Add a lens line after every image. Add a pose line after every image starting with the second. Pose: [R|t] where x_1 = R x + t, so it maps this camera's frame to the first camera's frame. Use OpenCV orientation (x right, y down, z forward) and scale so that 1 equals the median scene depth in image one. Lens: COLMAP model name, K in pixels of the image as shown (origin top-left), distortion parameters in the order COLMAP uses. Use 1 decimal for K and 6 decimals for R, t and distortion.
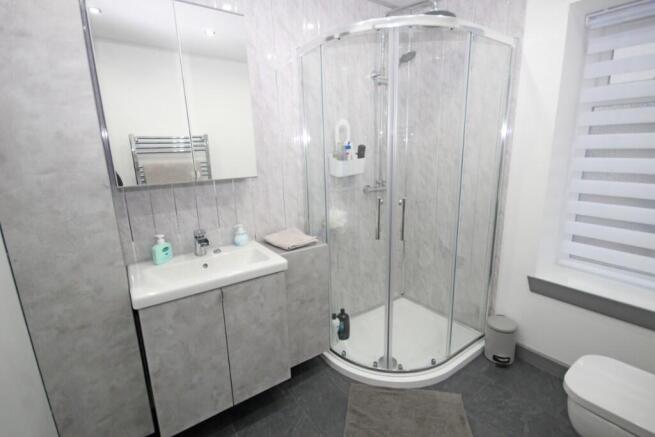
lens RADIAL K [[302.3, 0, 331.5], [0, 302.3, 215.8], [0, 0, 1]] dist [-0.000409, -0.004630]
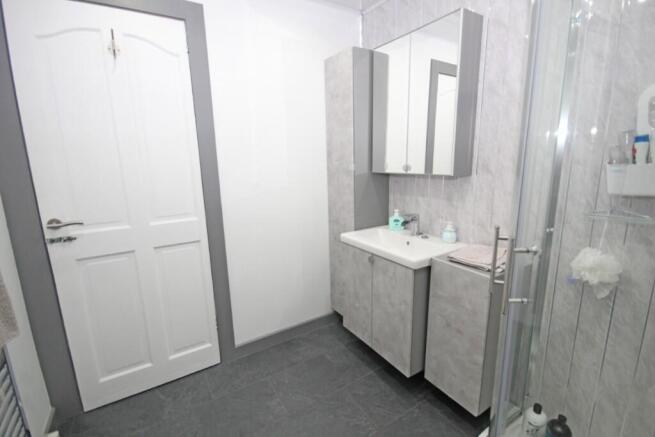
lens RADIAL K [[302.3, 0, 330.7], [0, 302.3, 219.7], [0, 0, 1]] dist [-0.000409, -0.004630]
pose [[-0.051764, 0.225516, -0.972863, 0.762853], [-0.192667, 0.953613, 0.231305, -0.147320], [0.979898, 0.199412, -0.005913, 0.683313]]
